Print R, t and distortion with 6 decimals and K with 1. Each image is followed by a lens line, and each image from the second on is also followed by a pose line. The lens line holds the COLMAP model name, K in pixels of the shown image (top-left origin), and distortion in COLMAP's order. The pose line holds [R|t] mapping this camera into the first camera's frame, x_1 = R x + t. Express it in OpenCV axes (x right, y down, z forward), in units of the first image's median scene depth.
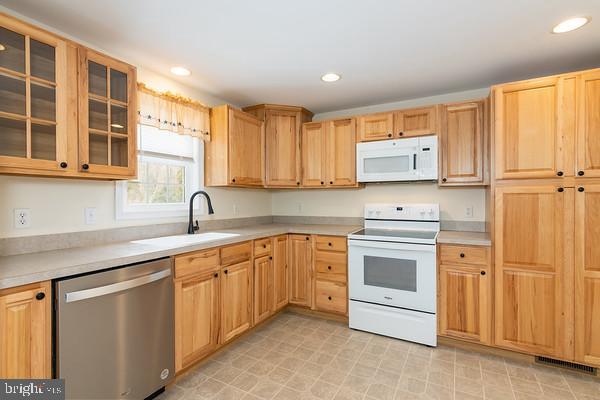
lens RADIAL K [[288.3, 0, 299.0], [0, 288.3, 195.6], [0, 0, 1]] dist [-0.000464, 0.000561]
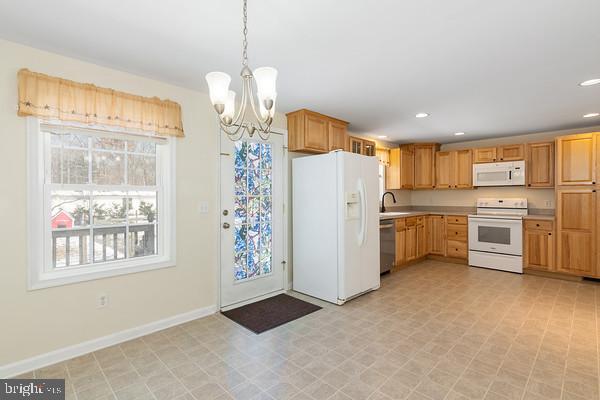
lens RADIAL K [[288.3, 0, 299.0], [0, 288.3, 195.6], [0, 0, 1]] dist [-0.000464, 0.000561]
pose [[0.959404, -0.000117, -0.282035, -0.359581], [0.003669, 0.999920, 0.012065, -0.015367], [0.282012, -0.012610, 0.959328, -1.110202]]
